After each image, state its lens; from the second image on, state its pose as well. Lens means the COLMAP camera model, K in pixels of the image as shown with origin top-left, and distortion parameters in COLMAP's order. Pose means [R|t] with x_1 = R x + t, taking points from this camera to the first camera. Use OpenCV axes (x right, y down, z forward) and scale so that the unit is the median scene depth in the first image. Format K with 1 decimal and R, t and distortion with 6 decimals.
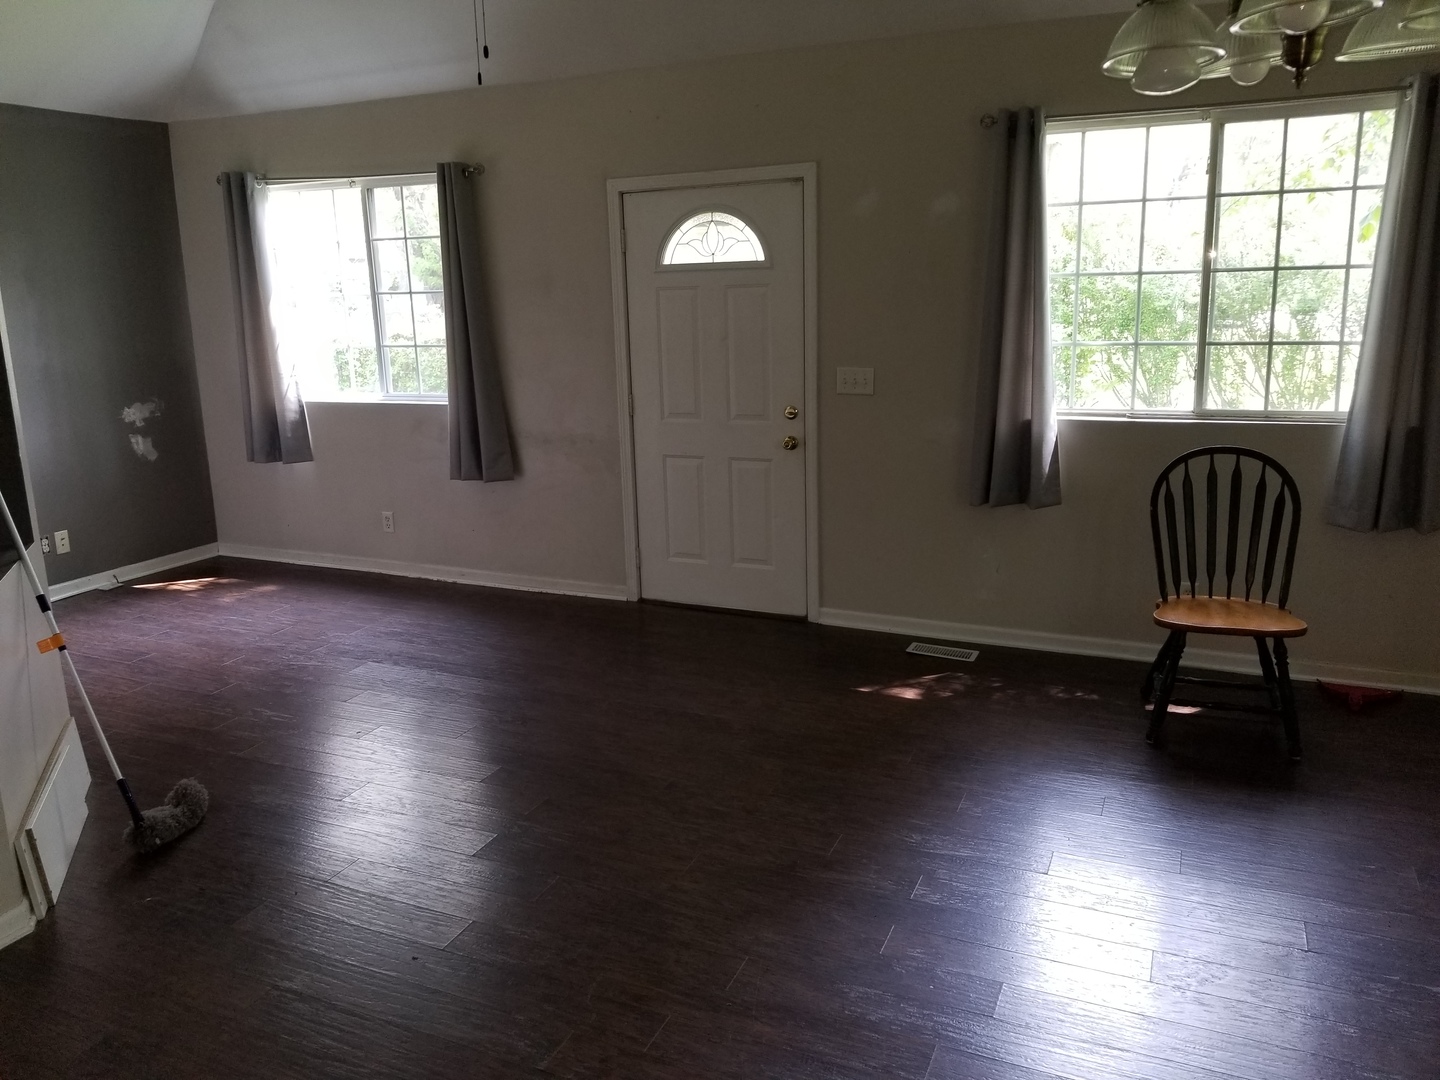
lens RADIAL K [[1123.1, 0, 670.5], [0, 1123.1, 515.4], [0, 0, 1]] dist [0.048275, -0.062987]
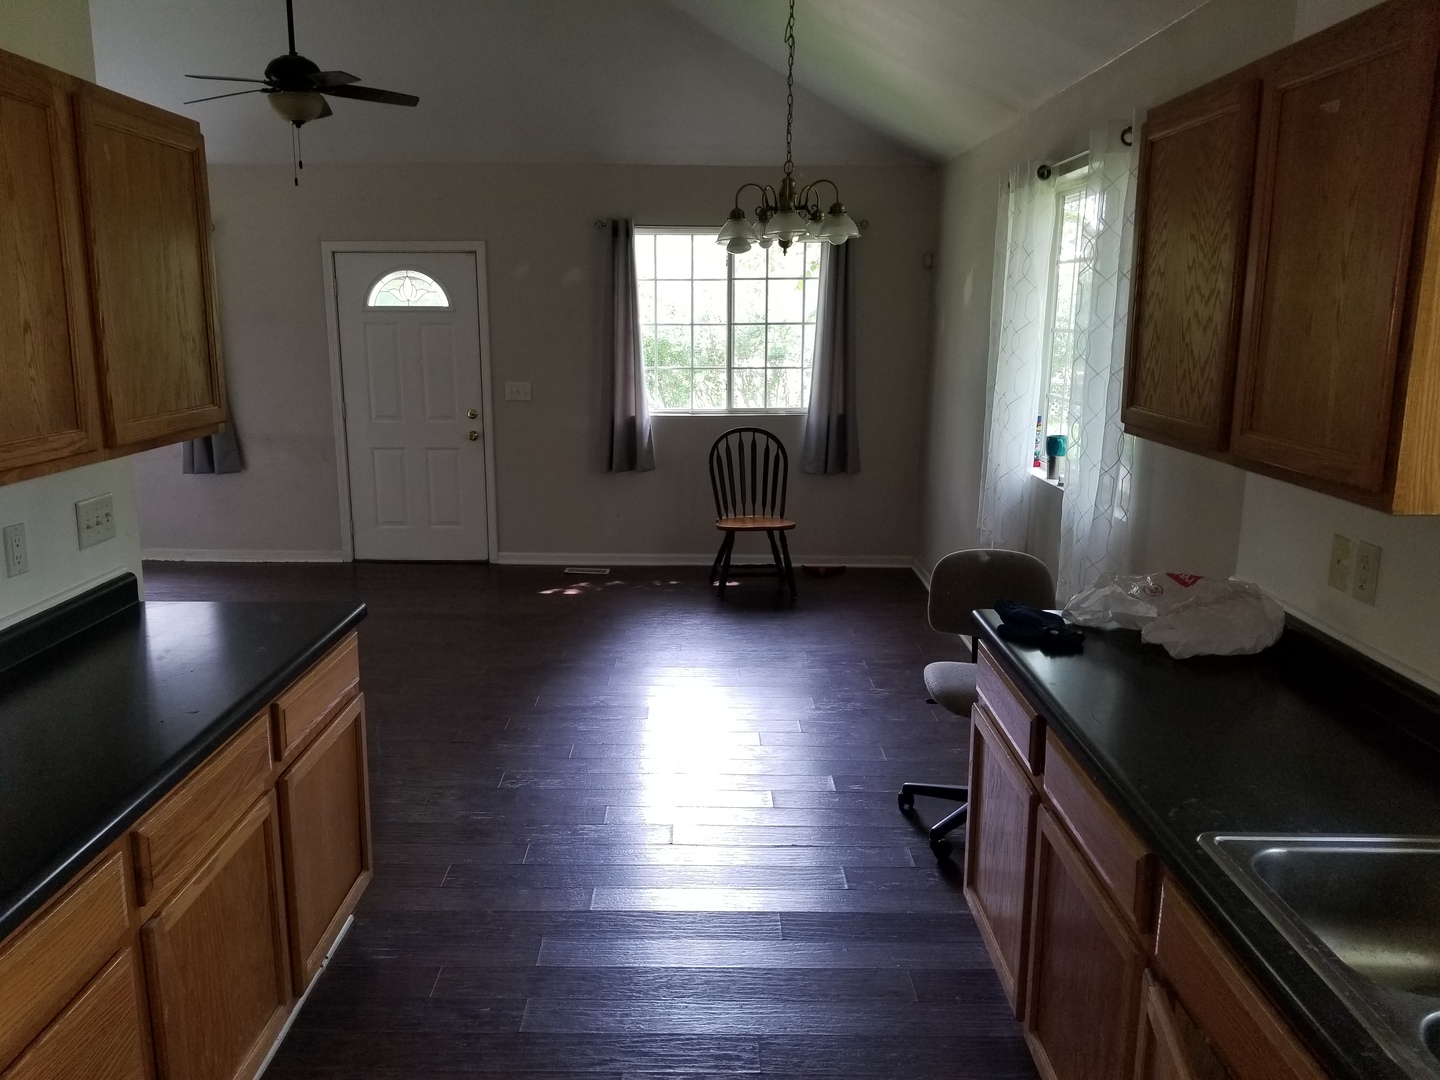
lens RADIAL K [[1123.1, 0, 710.1], [0, 1123.1, 536.0], [0, 0, 1]] dist [0.048275, -0.062987]
pose [[0.903585, -0.052741, 0.425149, -0.243044], [0.060942, 0.998125, -0.005703, 0.091985], [-0.424051, 0.031062, 0.905105, -0.424294]]
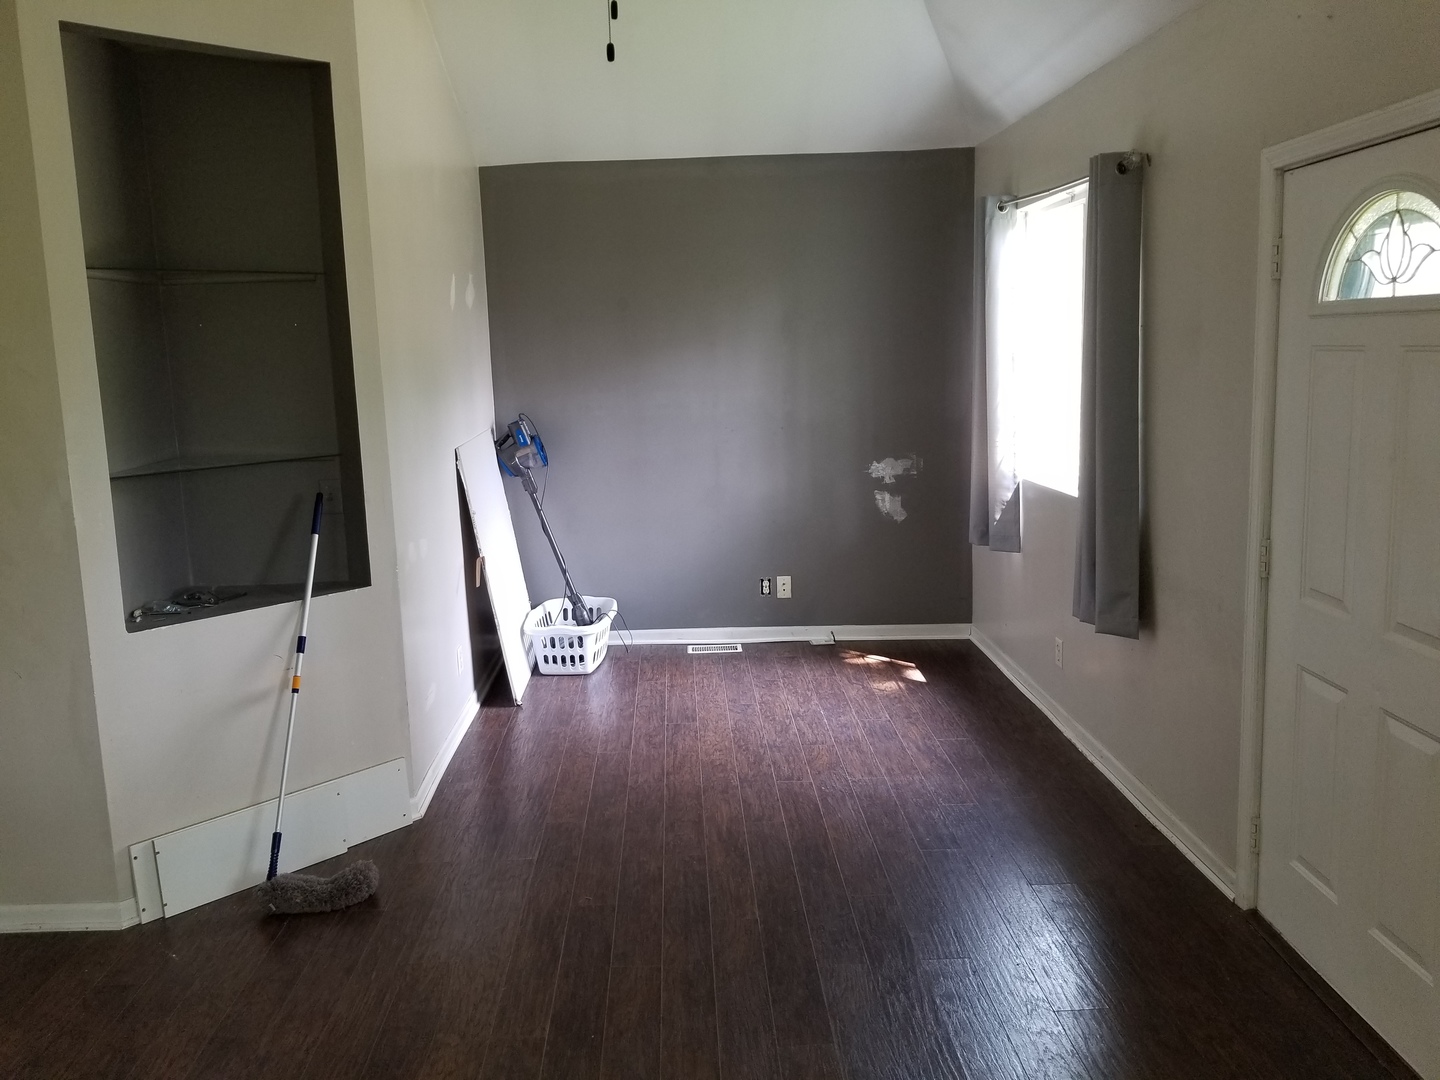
lens RADIAL K [[1123.1, 0, 707.5], [0, 1123.1, 524.8], [0, 0, 1]] dist [0.048275, -0.062987]
pose [[0.431784, 0.159627, -0.887740, 0.366061], [-0.168967, 0.981107, 0.094233, -0.133943], [0.886009, 0.109311, 0.450598, 0.570021]]
